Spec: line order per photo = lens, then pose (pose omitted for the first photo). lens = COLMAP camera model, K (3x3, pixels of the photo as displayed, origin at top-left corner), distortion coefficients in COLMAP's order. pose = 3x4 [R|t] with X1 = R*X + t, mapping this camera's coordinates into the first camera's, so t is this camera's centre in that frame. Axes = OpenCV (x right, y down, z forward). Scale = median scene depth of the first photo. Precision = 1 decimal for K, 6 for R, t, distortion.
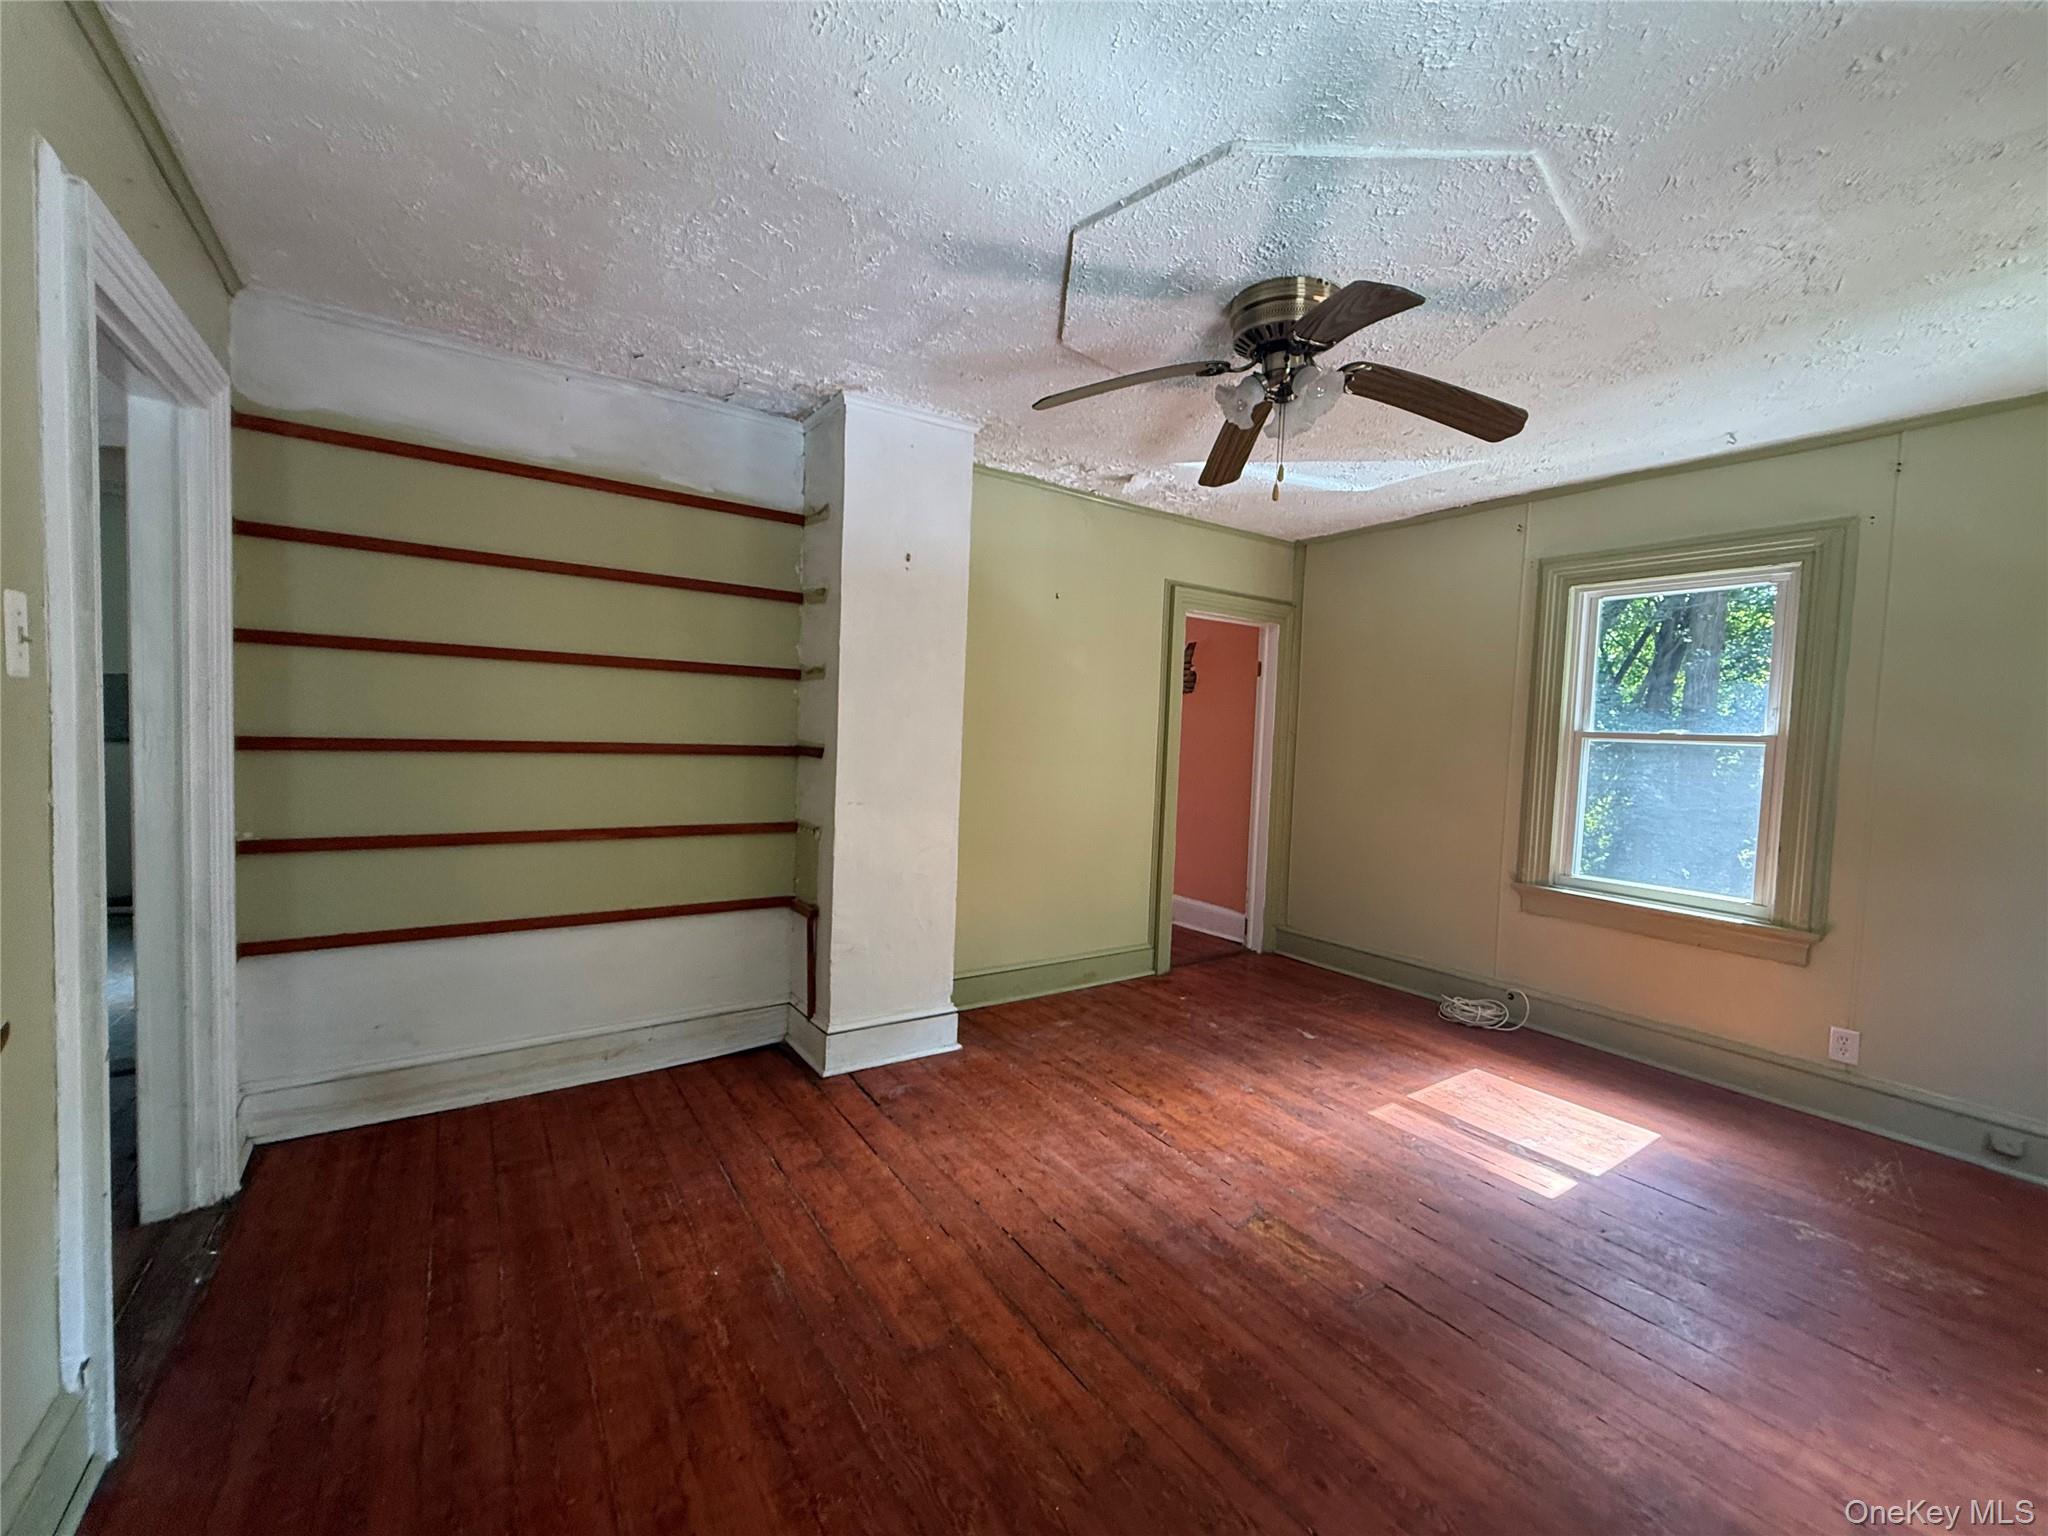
lens RADIAL K [[872.6, 0, 1024.0], [0, 872.6, 768.0], [0, 0, 1]] dist [-0.000936, -0.000427]
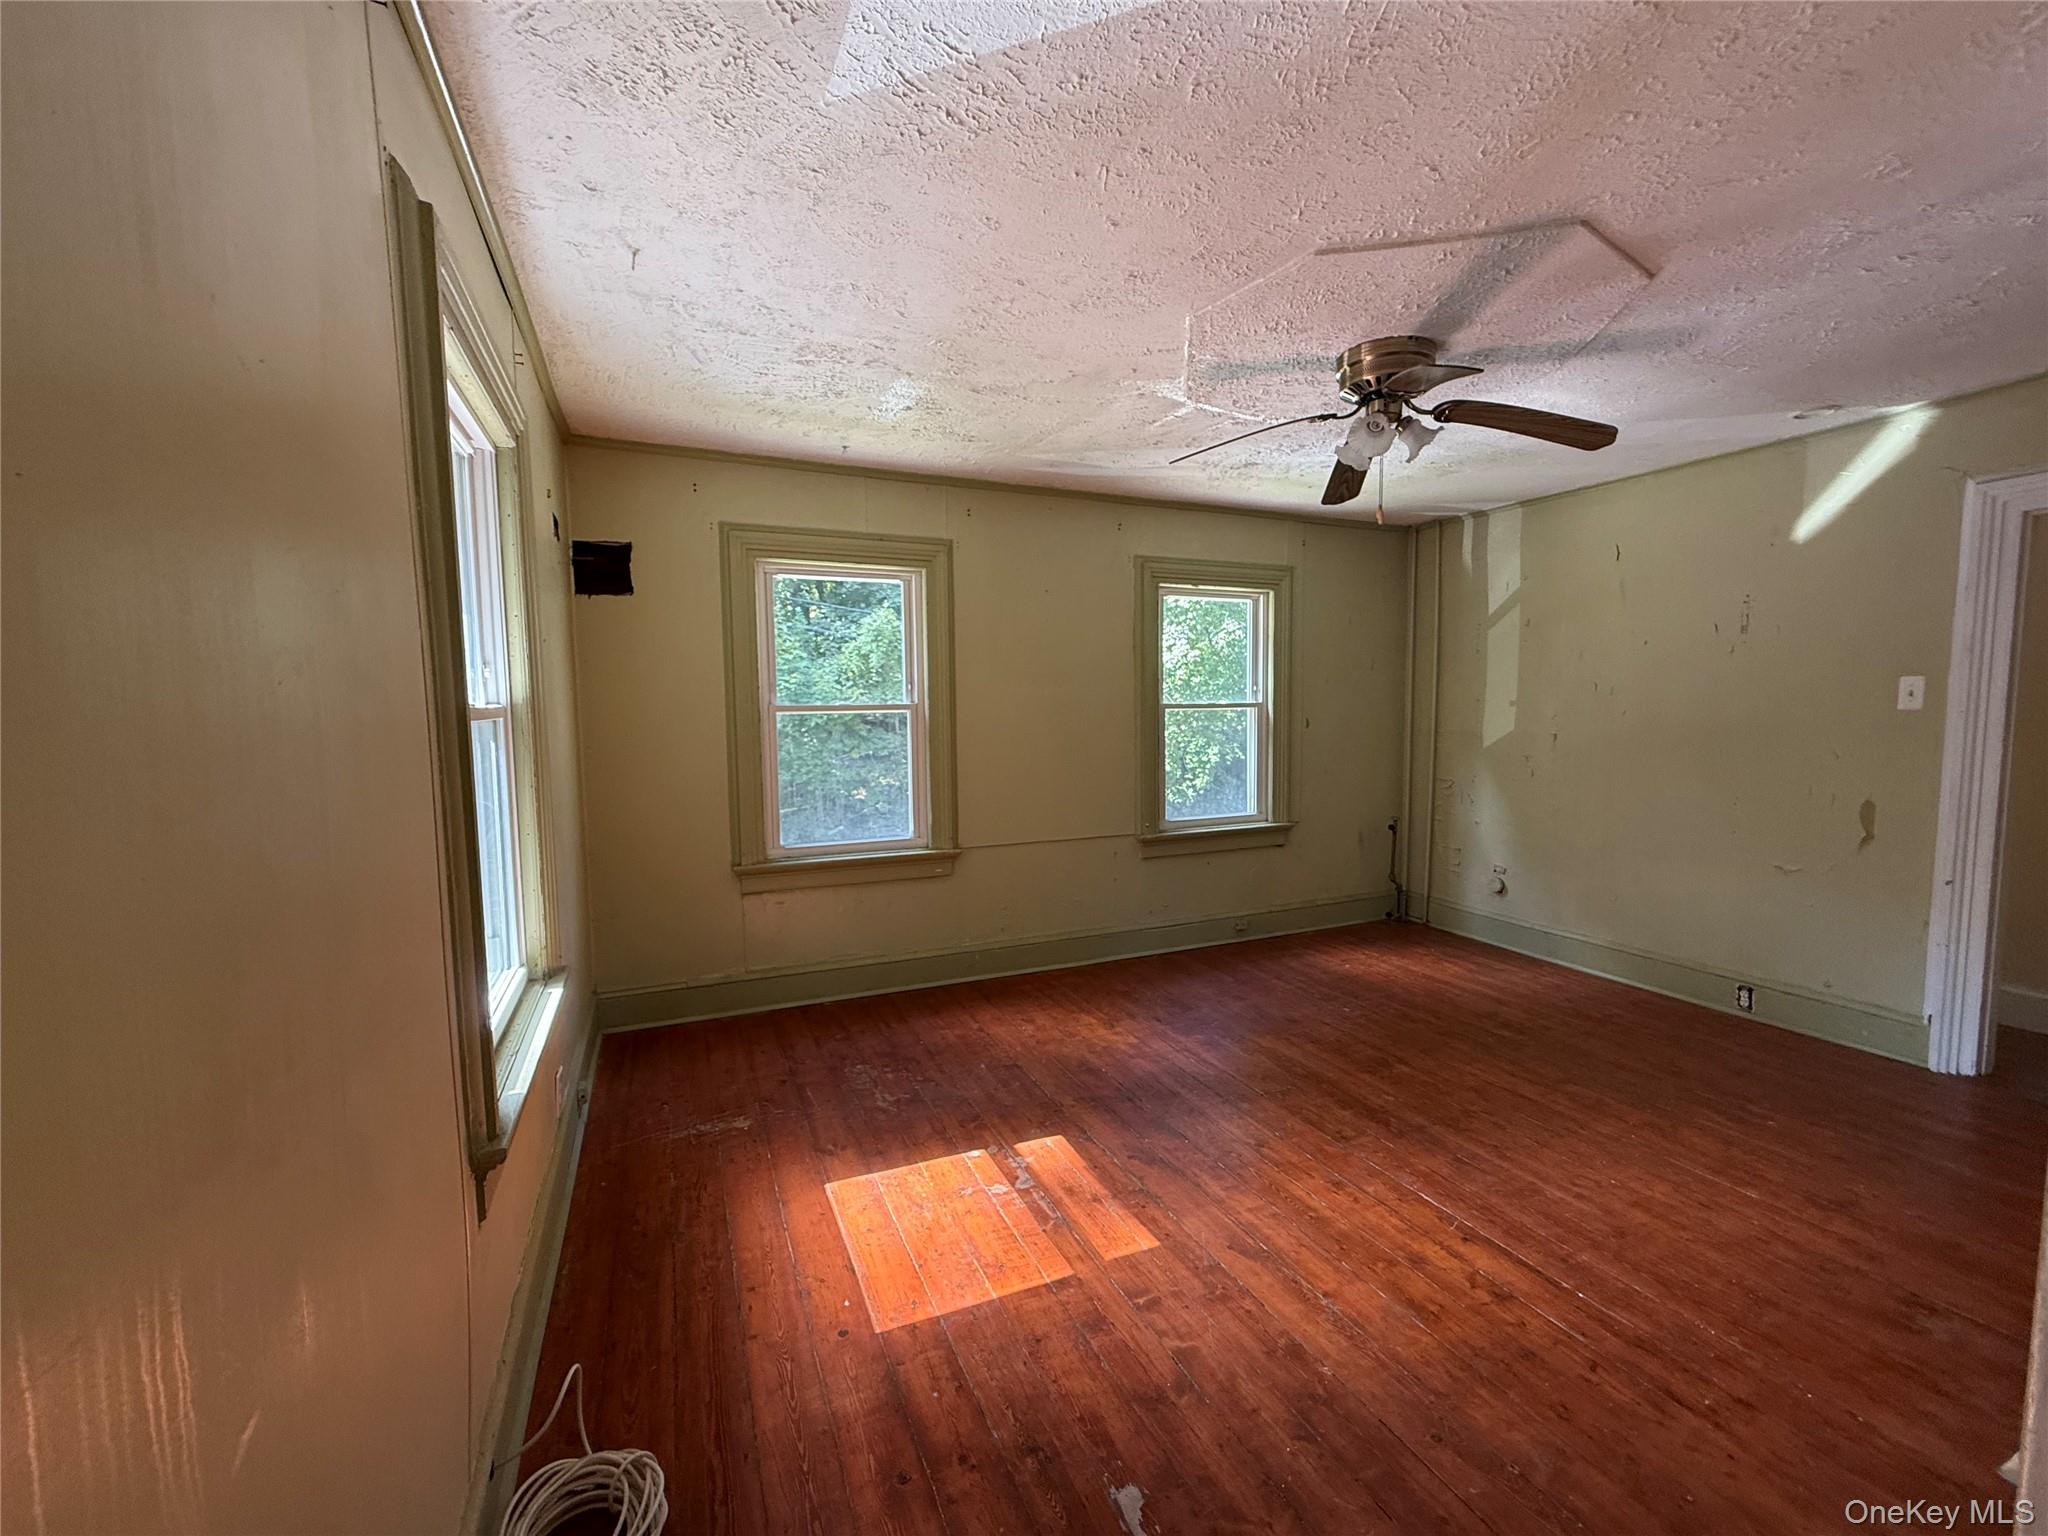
lens RADIAL K [[872.6, 0, 1024.0], [0, 872.6, 768.0], [0, 0, 1]] dist [-0.000936, -0.000427]
pose [[-0.983827, -0.040108, 0.174575, 0.417722], [-0.018408, 0.992087, 0.124192, -0.086632], [-0.178175, 0.118970, -0.976780, 1.770083]]
